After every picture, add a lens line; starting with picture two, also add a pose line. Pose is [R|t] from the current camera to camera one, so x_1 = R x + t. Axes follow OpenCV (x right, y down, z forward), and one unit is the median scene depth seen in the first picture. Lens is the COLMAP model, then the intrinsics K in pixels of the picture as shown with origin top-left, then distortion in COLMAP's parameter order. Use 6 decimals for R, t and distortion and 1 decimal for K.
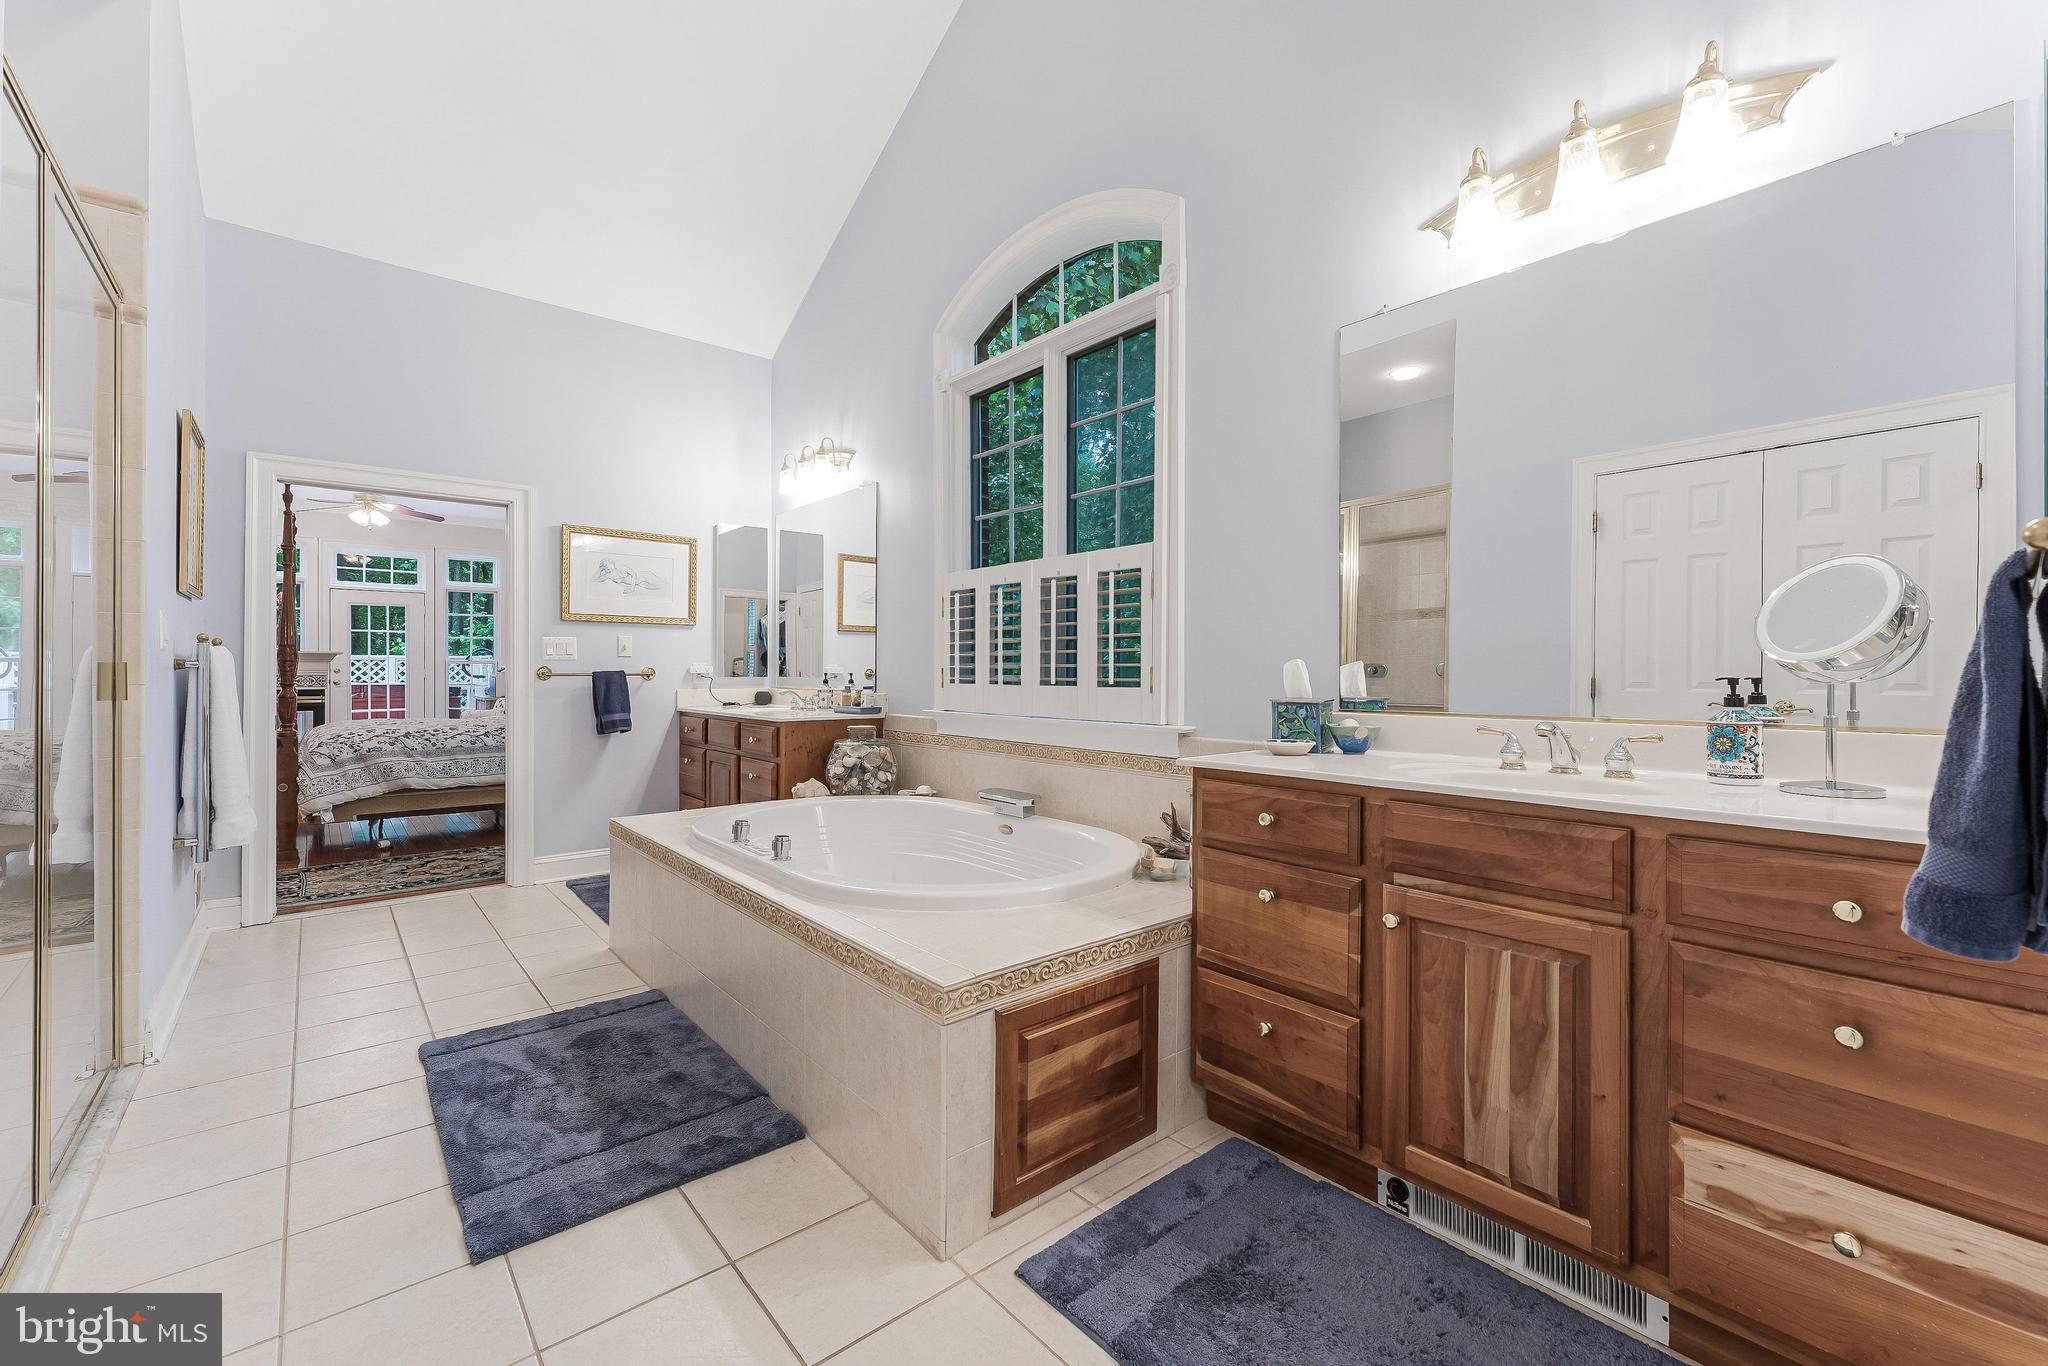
lens RADIAL K [[824.4, 0, 1038.5], [0, 824.4, 676.7], [0, 0, 1]] dist [0.001704, 0.000006]
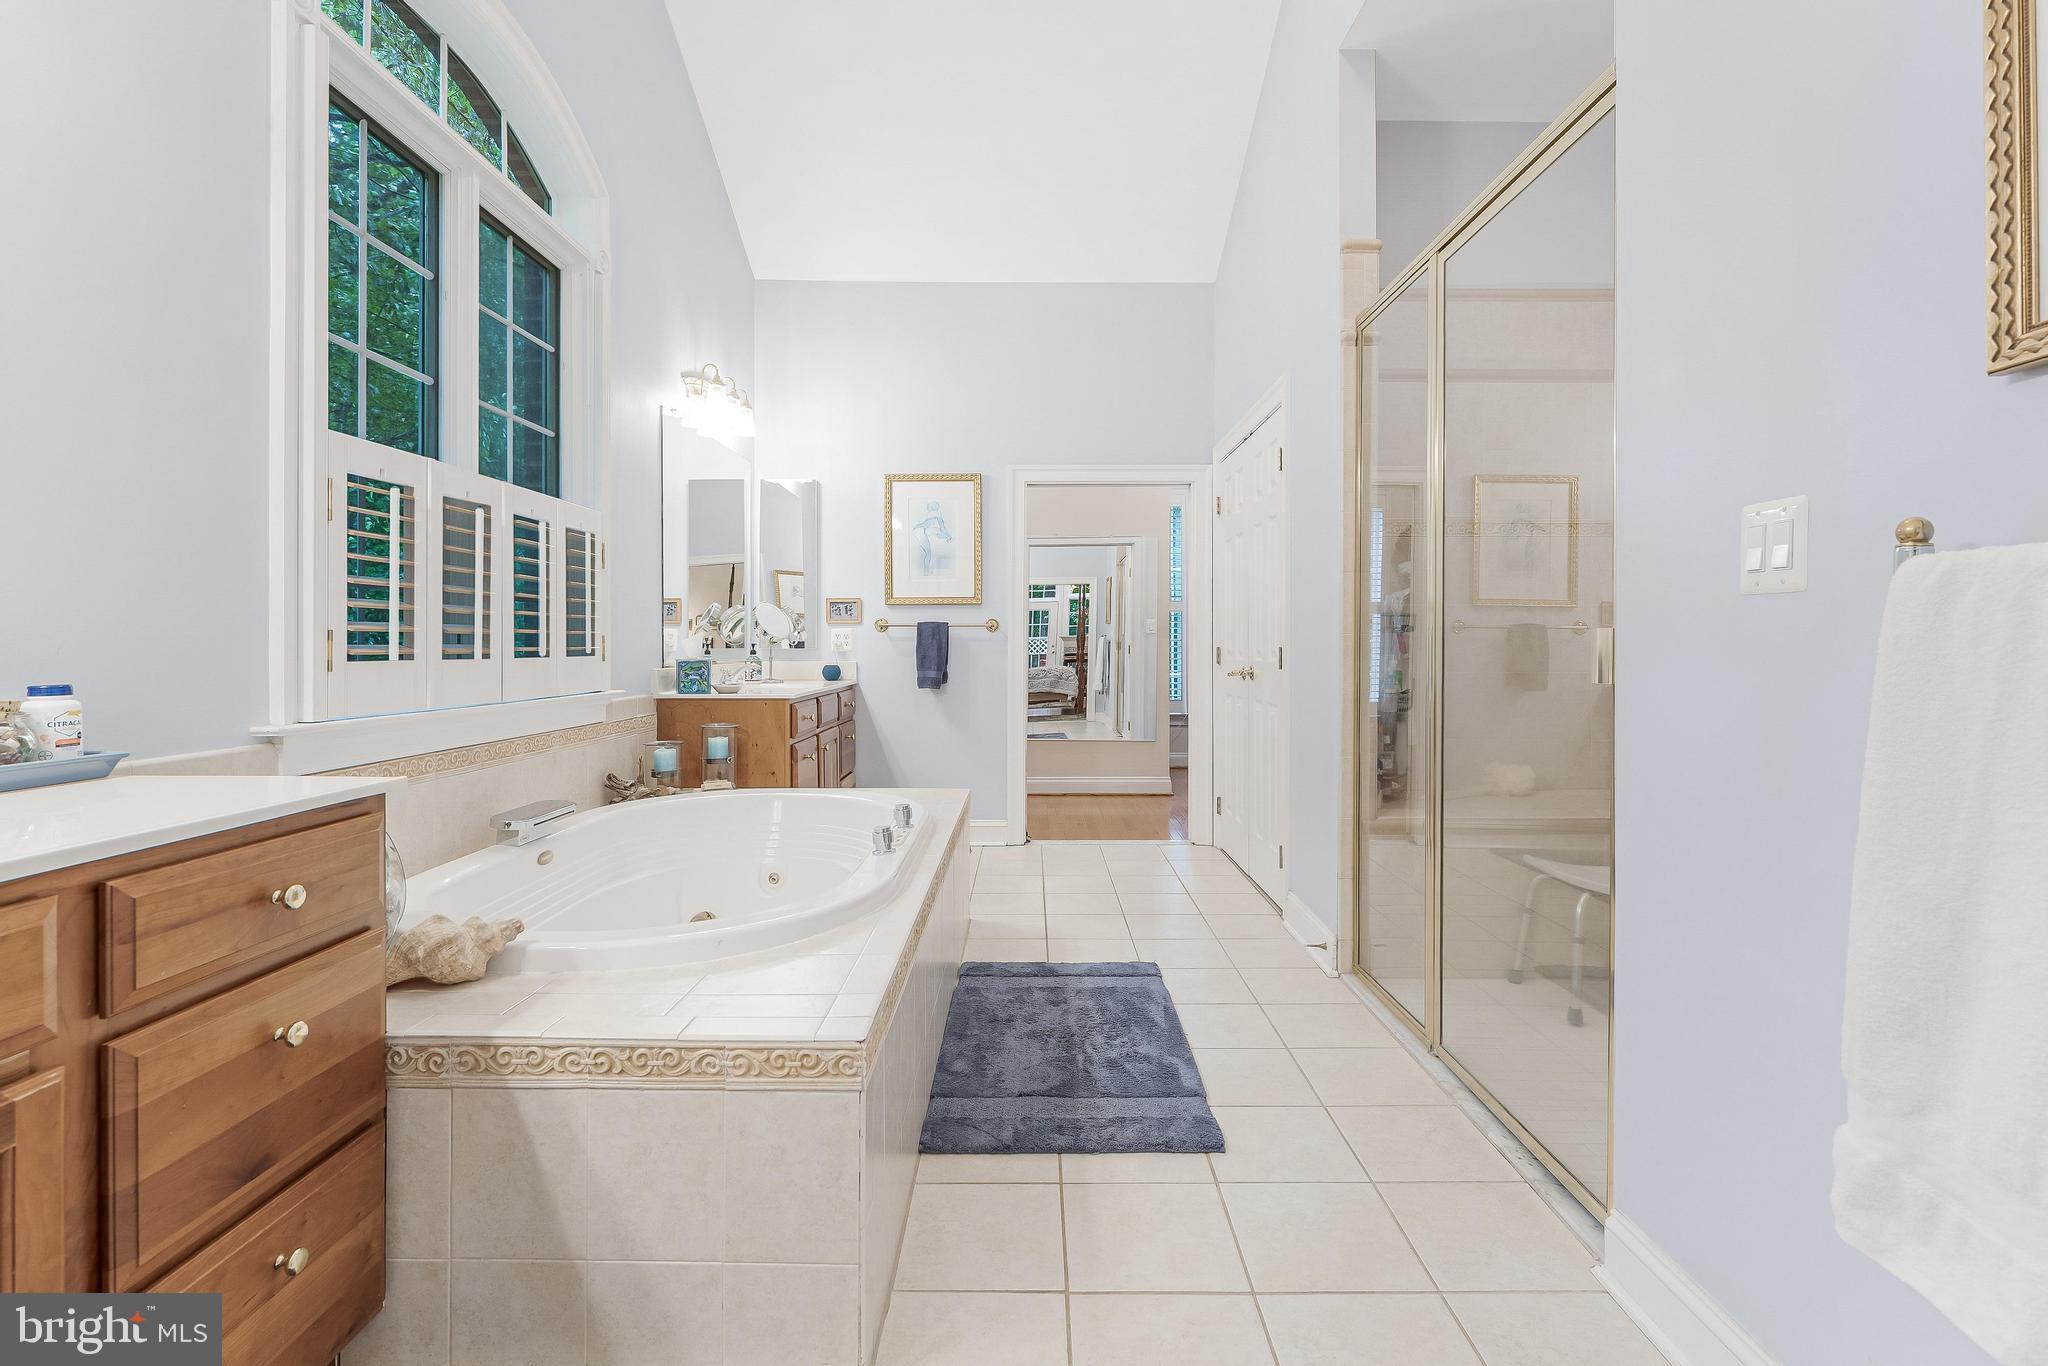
lens RADIAL K [[890.4, 0, 1042.9], [0, 890.4, 639.9], [0, 0, 1]] dist [-0.000095, -0.000012]
pose [[-0.757012, -0.007117, 0.653362, -0.850453], [-0.004630, 0.999974, 0.005528, -0.011366], [-0.653385, 0.001160, -0.757025, 1.271453]]
